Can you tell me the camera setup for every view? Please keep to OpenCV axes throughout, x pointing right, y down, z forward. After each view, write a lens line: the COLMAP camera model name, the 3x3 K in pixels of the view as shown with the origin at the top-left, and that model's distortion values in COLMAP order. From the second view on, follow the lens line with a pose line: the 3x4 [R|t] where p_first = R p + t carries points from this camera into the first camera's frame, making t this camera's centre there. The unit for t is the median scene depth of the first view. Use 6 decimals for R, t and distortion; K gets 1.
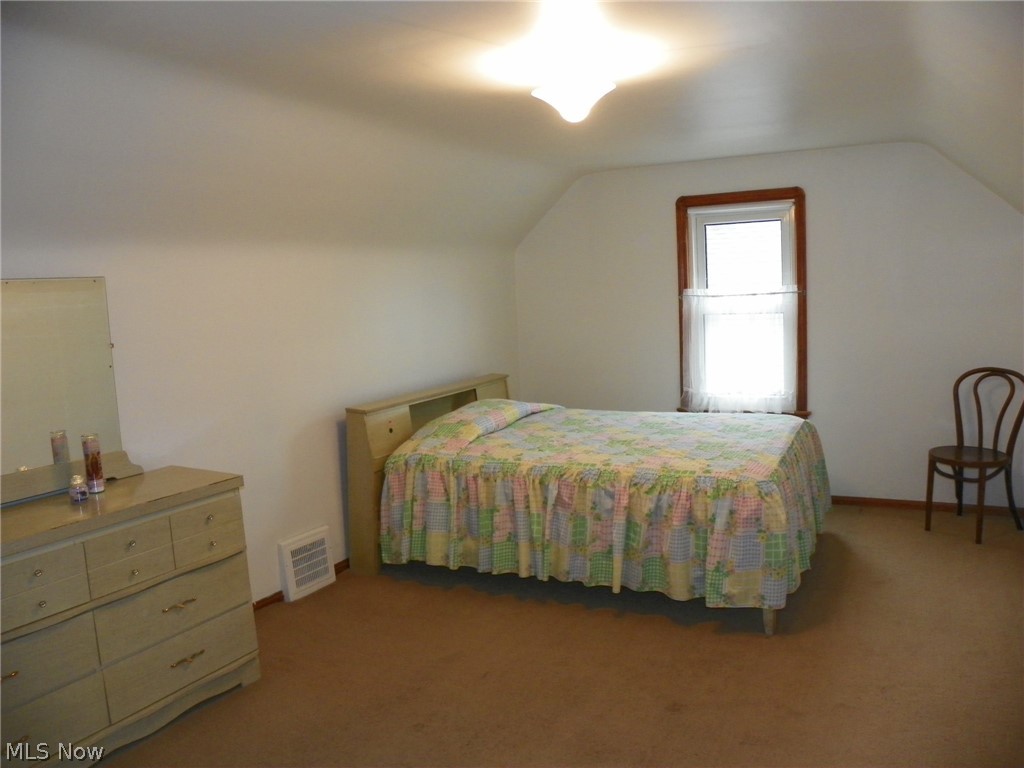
lens RADIAL K [[784.3, 0, 512.0], [0, 784.3, 384.0], [0, 0, 1]] dist [-0.100268, 0.006567]
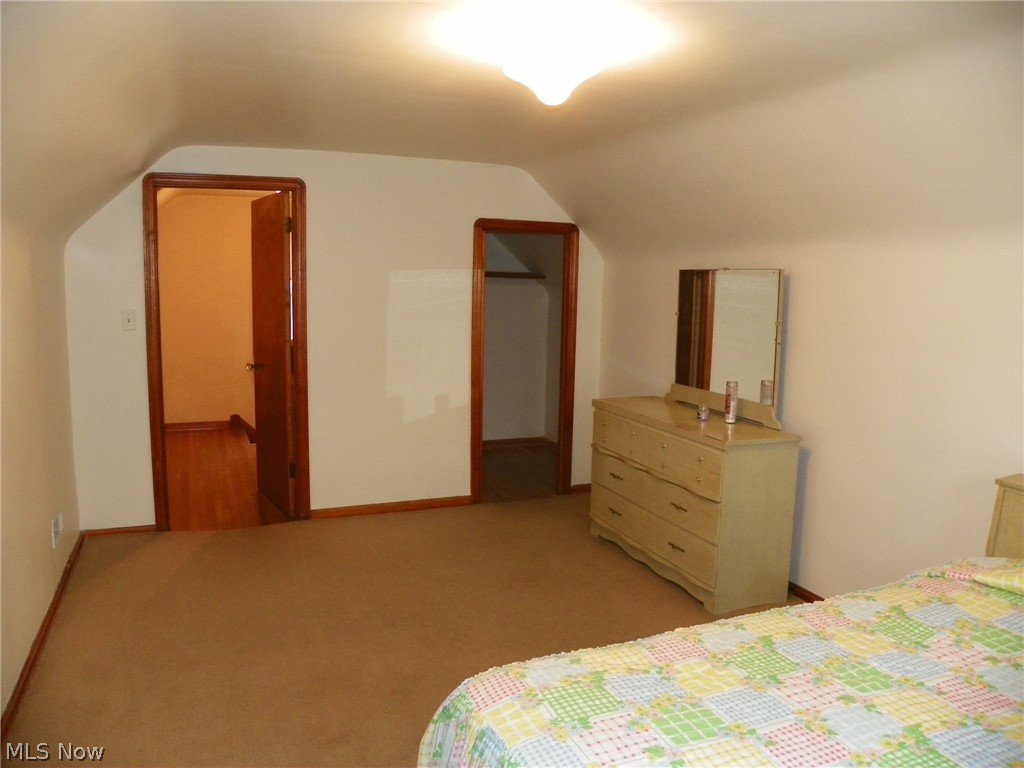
lens RADIAL K [[784.3, 0, 512.0], [0, 784.3, 384.0], [0, 0, 1]] dist [-0.100268, 0.006567]
pose [[-0.611933, 0.102909, -0.784186, 0.866942], [-0.125194, 0.966395, 0.224515, -0.217961], [0.780938, 0.235563, -0.578486, 1.534515]]
